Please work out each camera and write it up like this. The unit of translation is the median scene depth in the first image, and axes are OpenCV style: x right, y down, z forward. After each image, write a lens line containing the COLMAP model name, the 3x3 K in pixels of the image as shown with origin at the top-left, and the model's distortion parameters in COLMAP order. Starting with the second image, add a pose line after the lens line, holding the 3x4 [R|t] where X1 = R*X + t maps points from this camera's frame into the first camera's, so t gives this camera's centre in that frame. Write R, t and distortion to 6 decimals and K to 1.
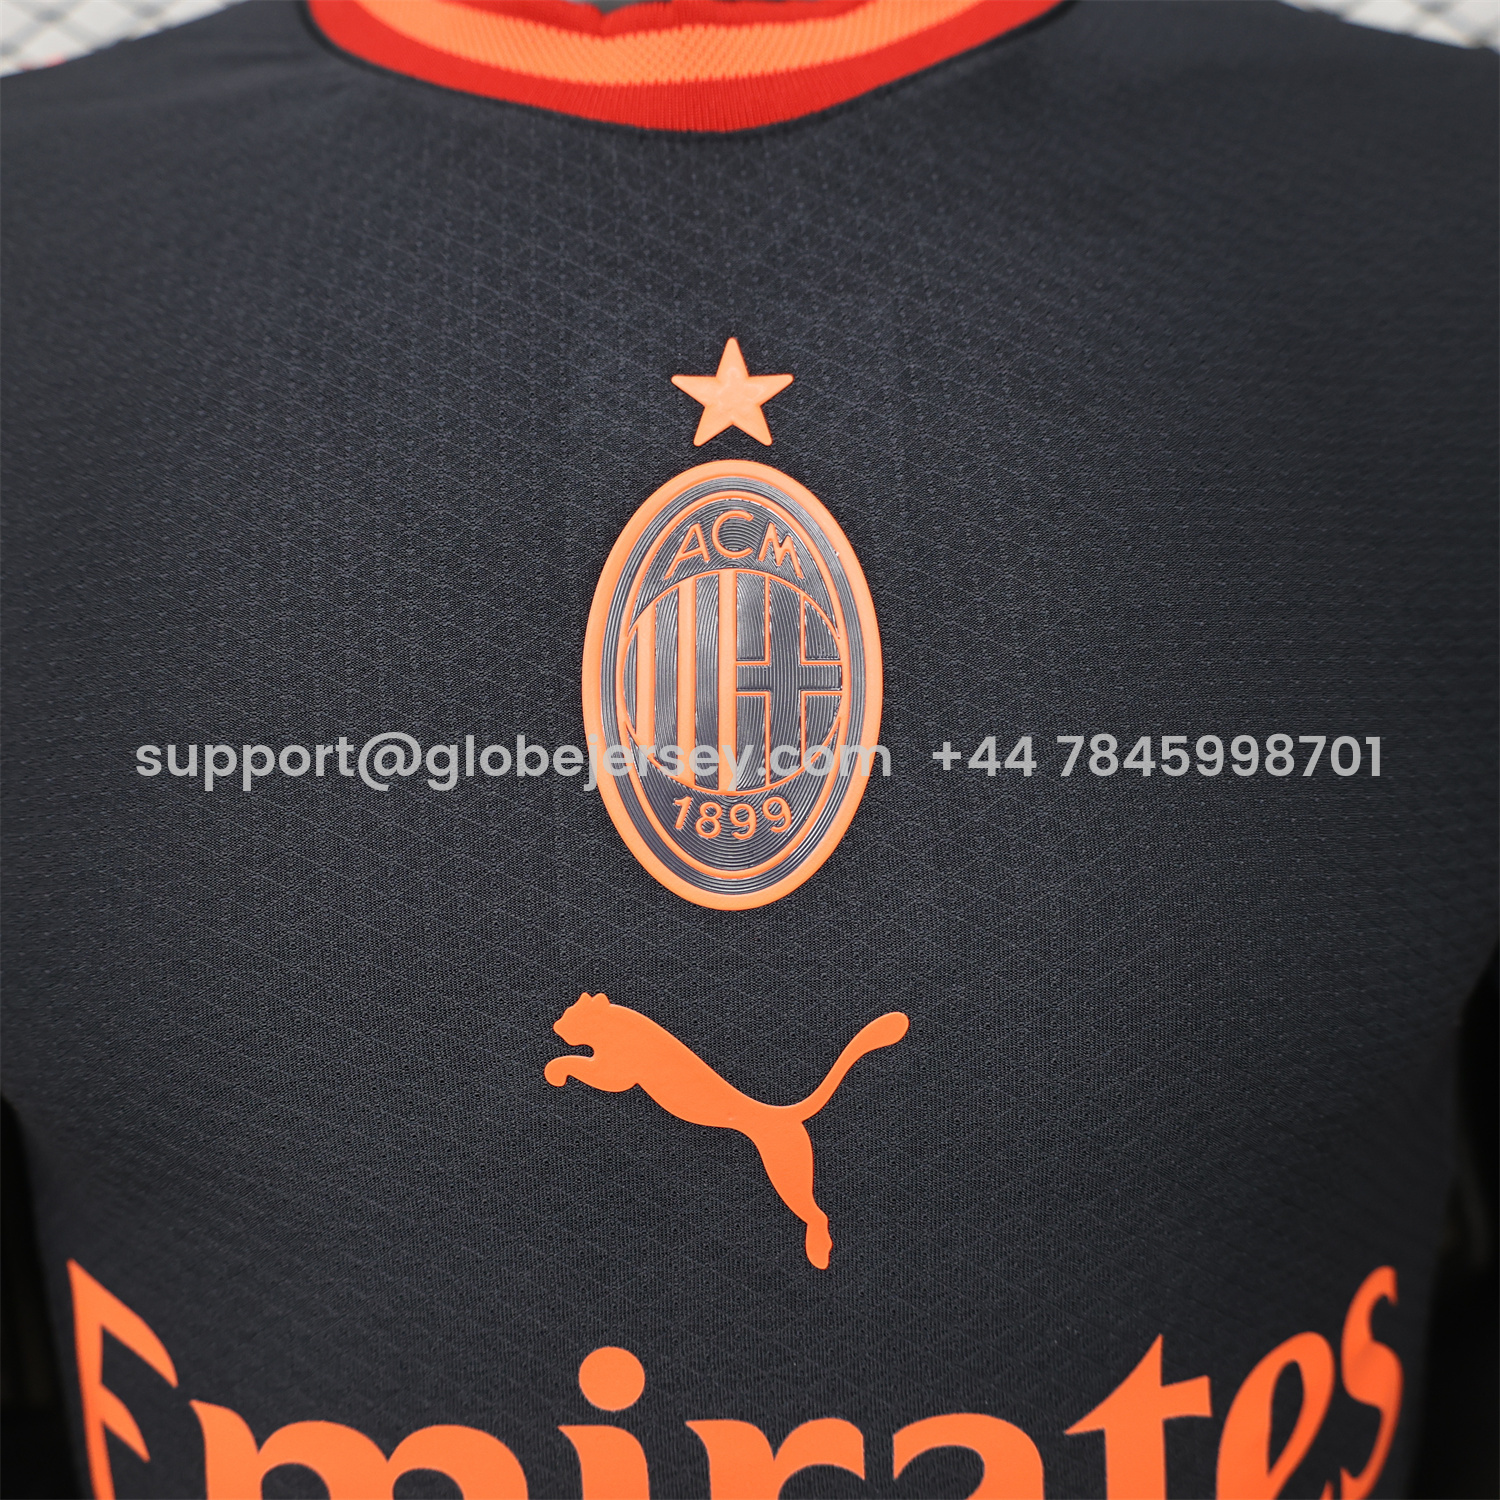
lens RADIAL K [[1538.4, 0, 750.0], [0, 1538.4, 750.0], [0, 0, 1]] dist [-0.001042, 0.012780]
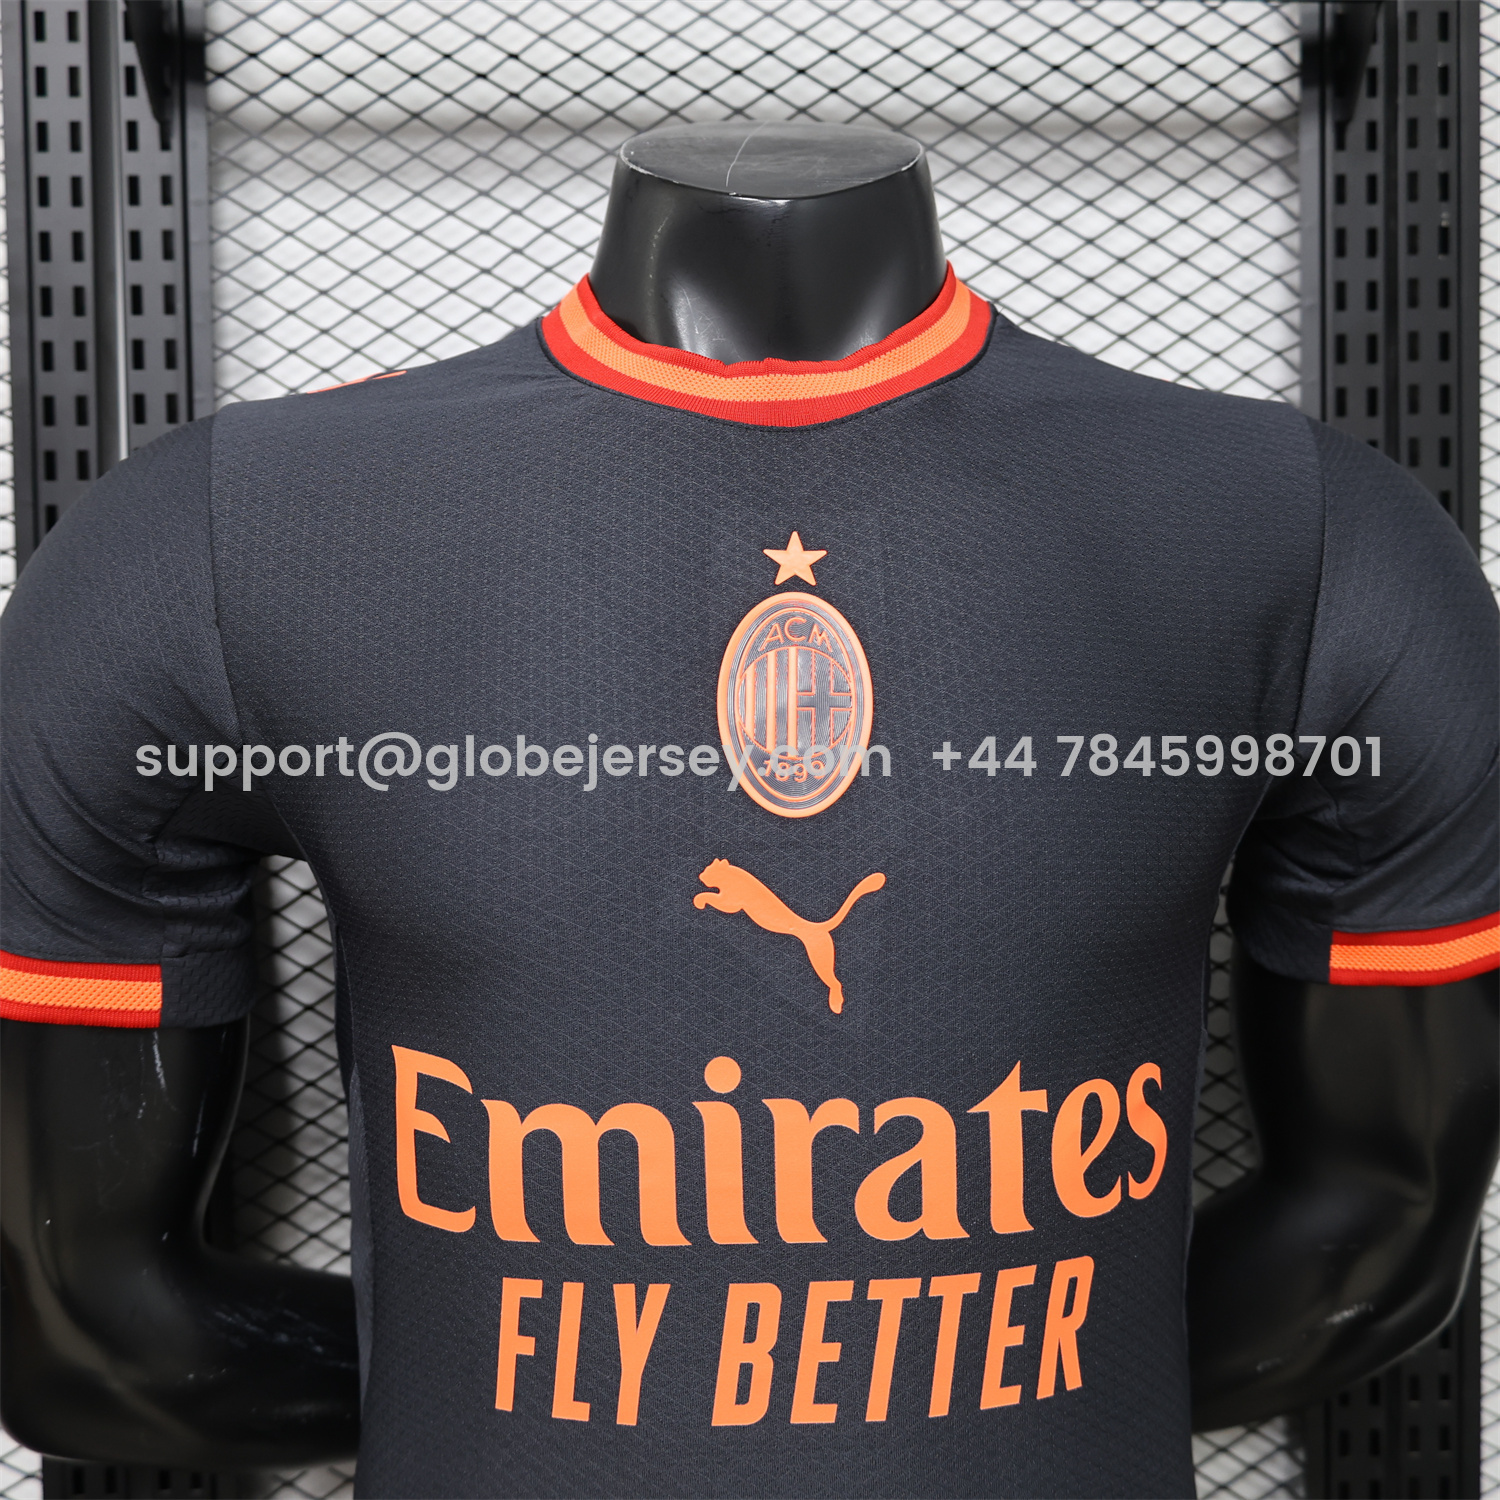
lens RADIAL K [[1538.4, 0, 750.0], [0, 1538.4, 750.0], [0, 0, 1]] dist [-0.001042, 0.012780]
pose [[0.999214, 0.025184, 0.030605, -0.122992], [-0.020358, 0.988646, -0.148875, 0.296741], [-0.034007, 0.148135, 0.988382, -0.878000]]
